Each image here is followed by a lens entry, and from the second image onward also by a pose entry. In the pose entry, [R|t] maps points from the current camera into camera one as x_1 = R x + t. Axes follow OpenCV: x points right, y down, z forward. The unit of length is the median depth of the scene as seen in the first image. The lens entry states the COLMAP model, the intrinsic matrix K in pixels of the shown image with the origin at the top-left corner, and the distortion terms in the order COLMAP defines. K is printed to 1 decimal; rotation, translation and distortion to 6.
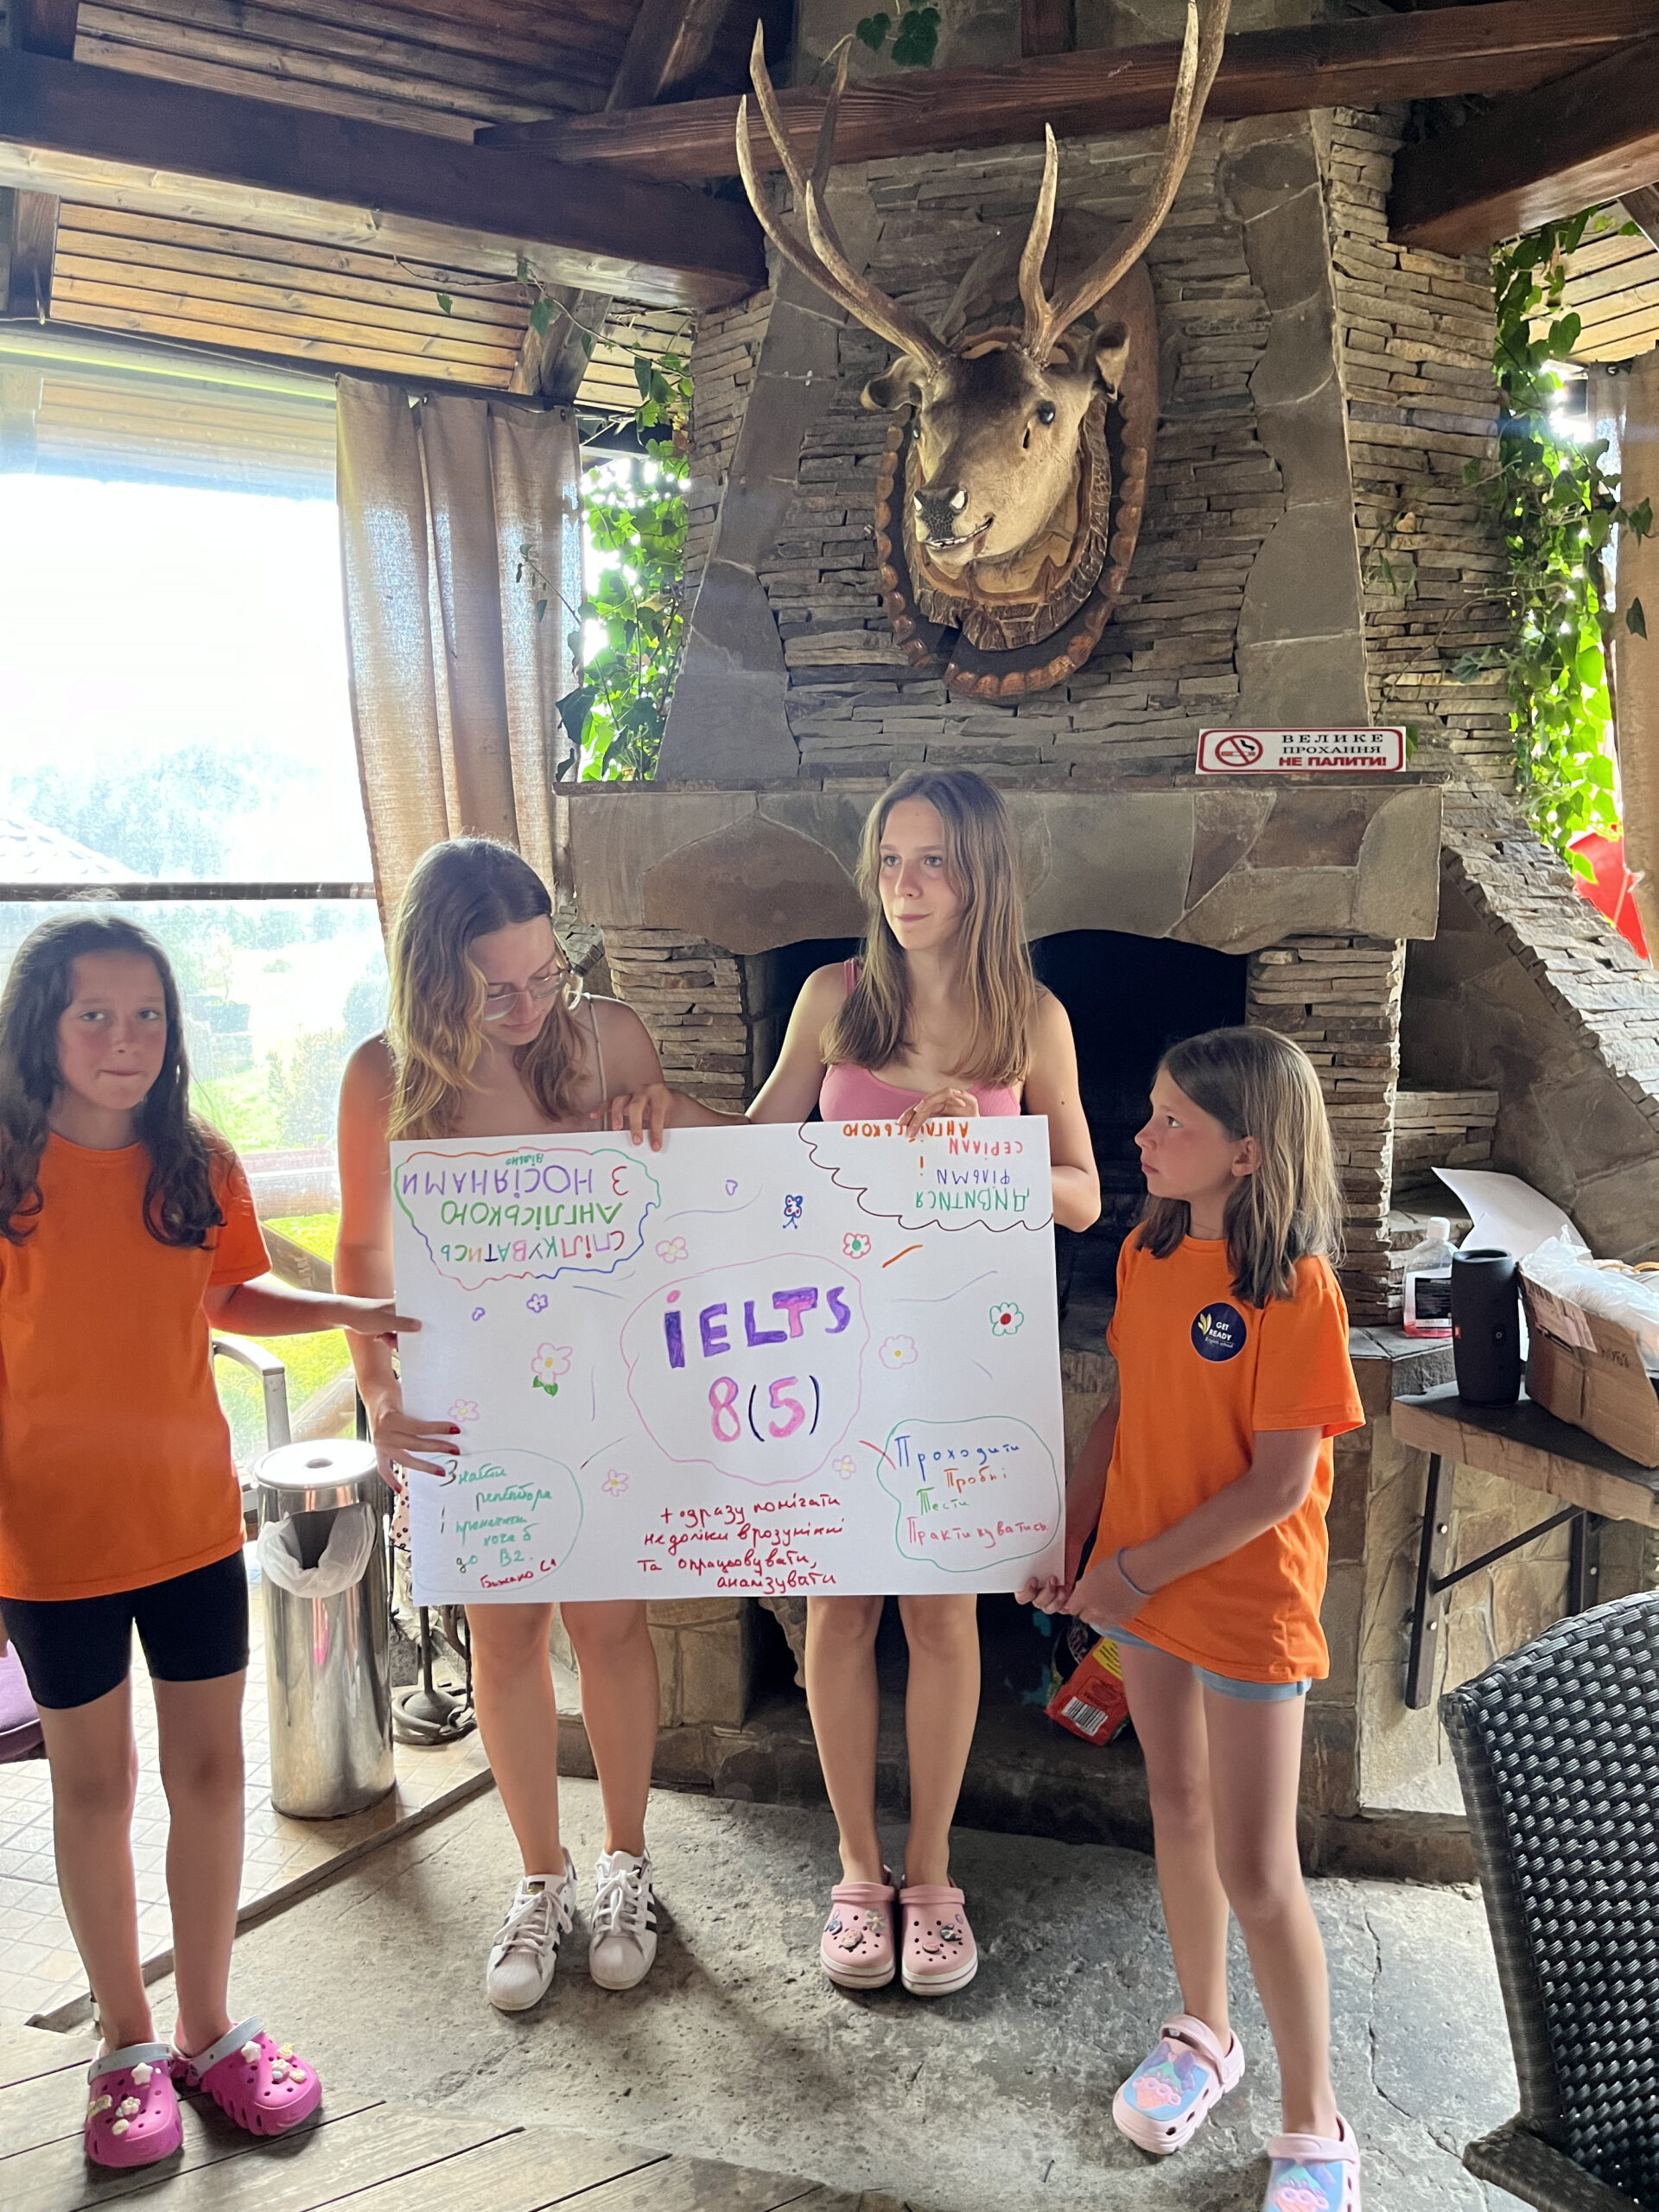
lens RADIAL K [[1676.4, 0, 819.6], [0, 1676.4, 1112.7], [0, 0, 1]] dist [0.052764, -0.070784]
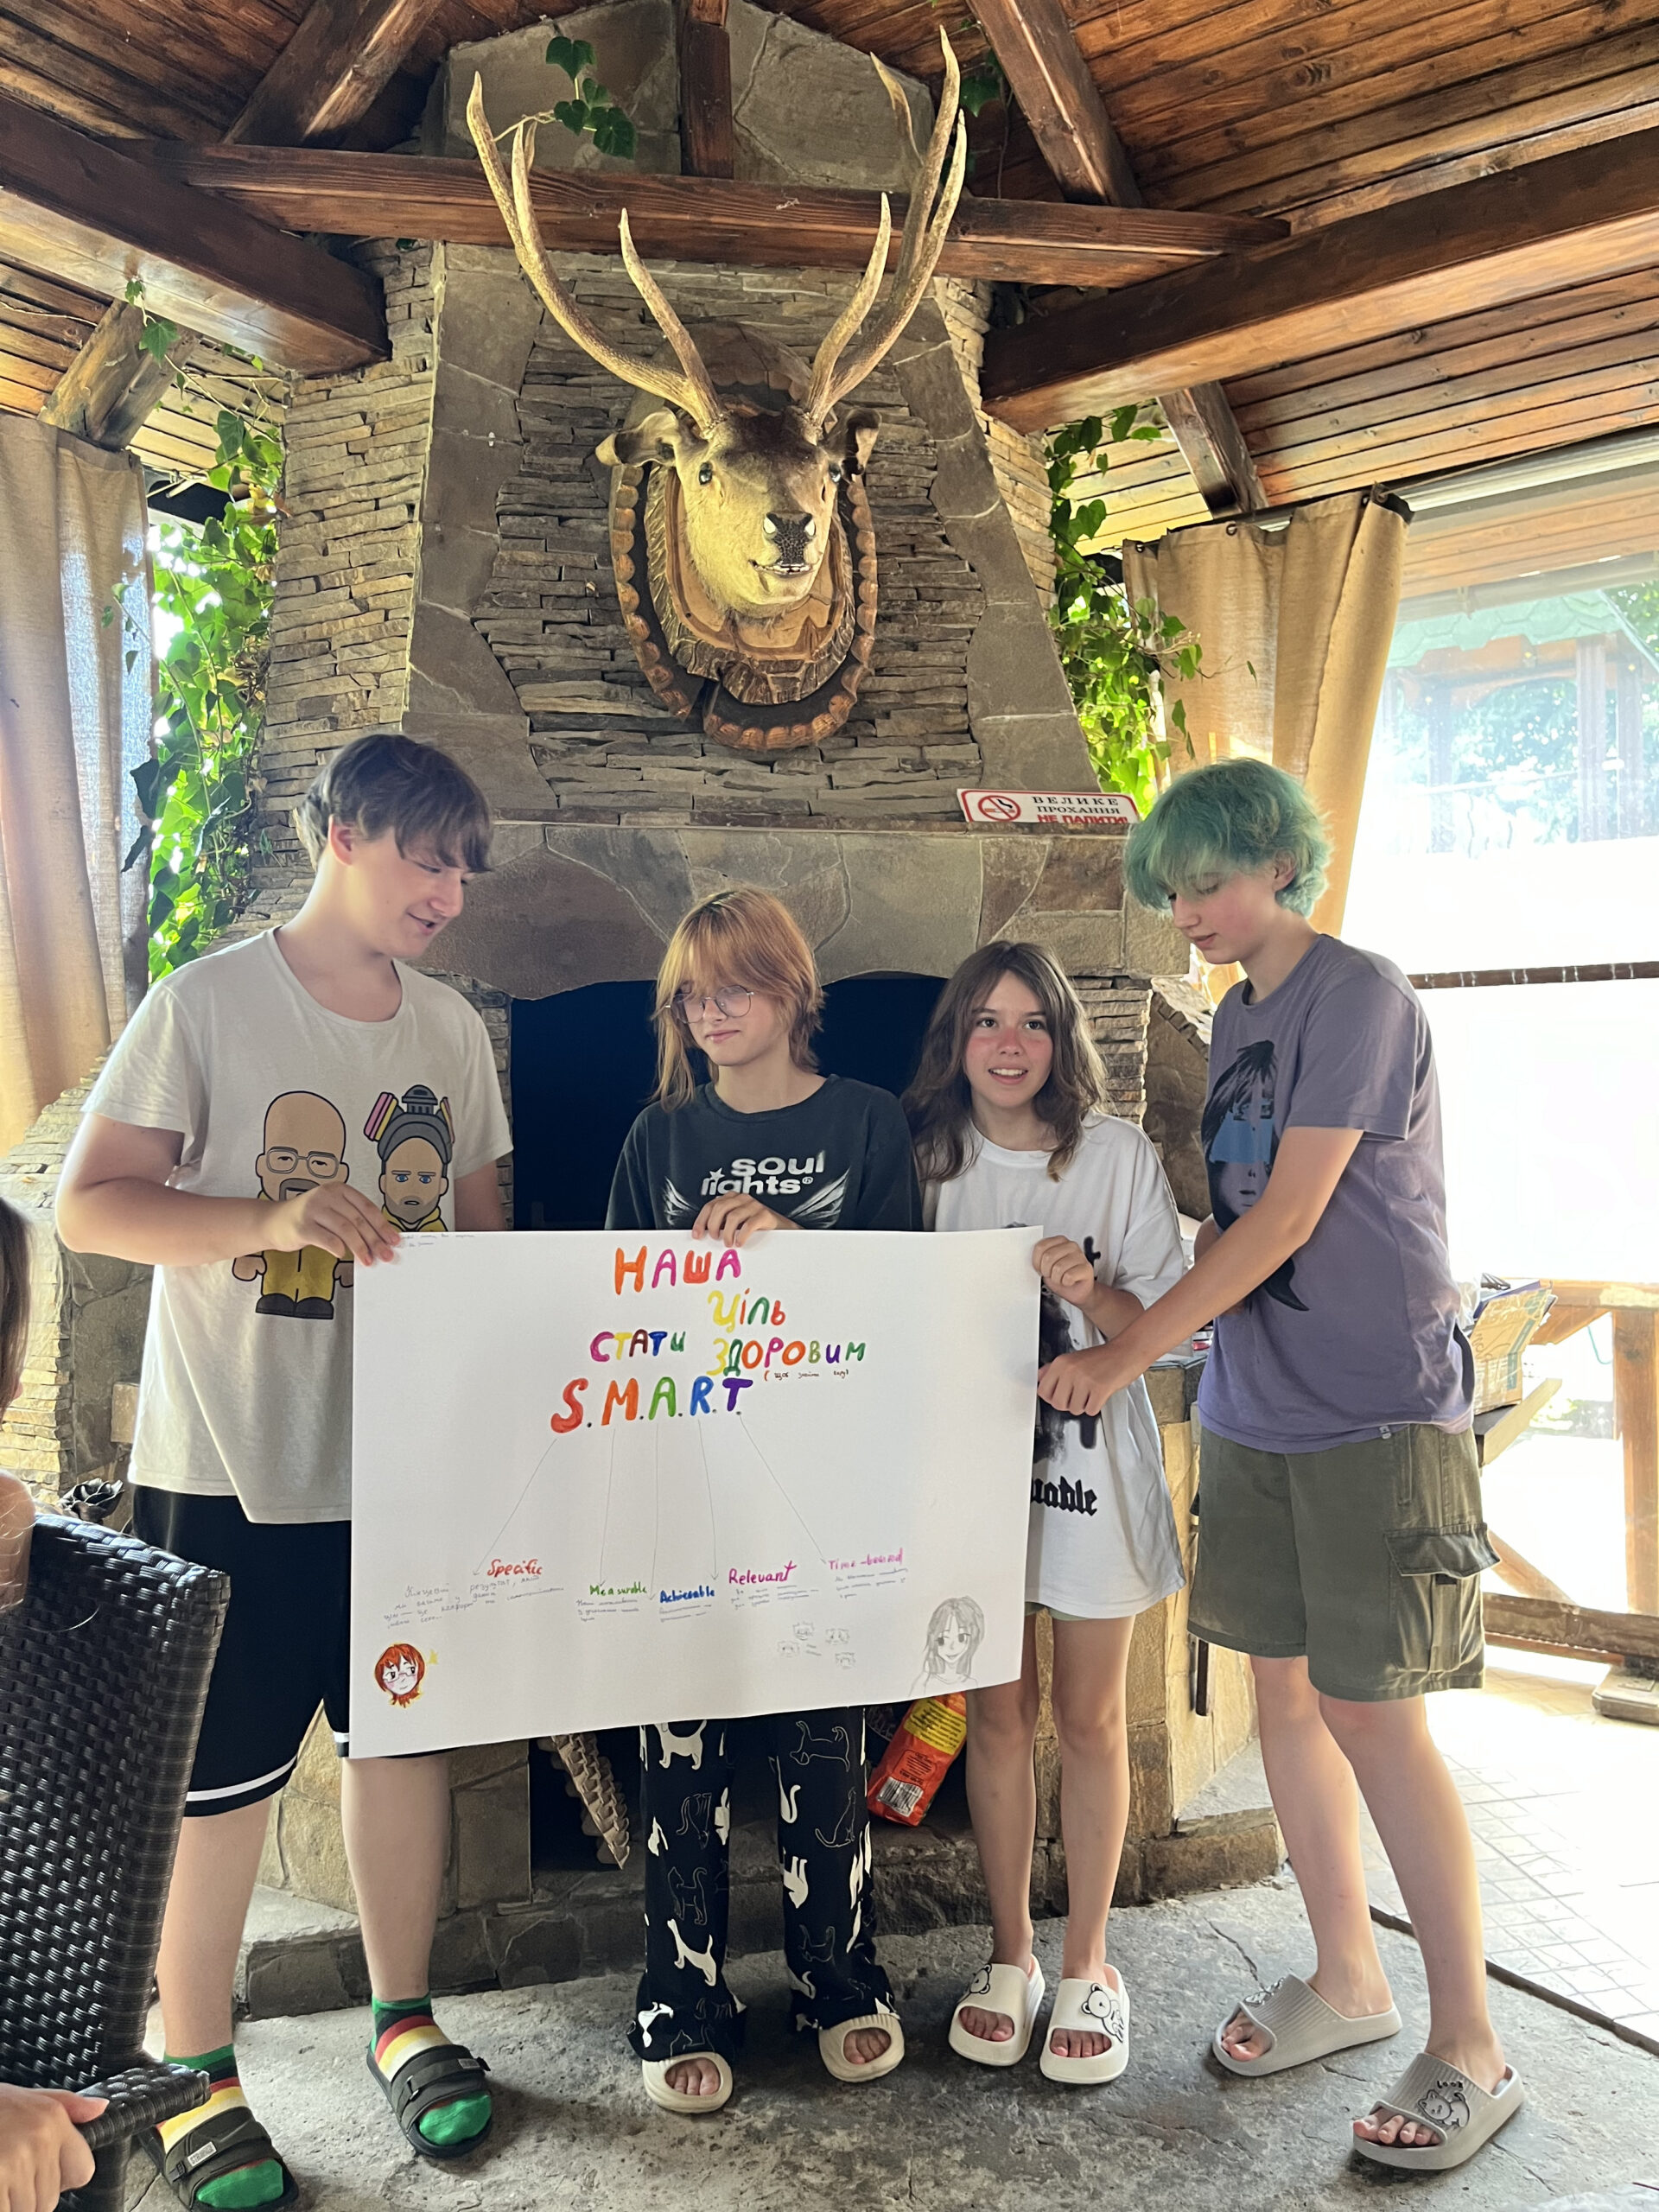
lens RADIAL K [[1676.4, 0, 826.7], [0, 1676.4, 1121.0], [0, 0, 1]] dist [0.052764, -0.070784]
pose [[0.899696, -0.021069, 0.436009, -0.294641], [0.078070, 0.990496, -0.113234, 0.086473], [-0.429480, 0.135916, 0.892790, 0.116920]]
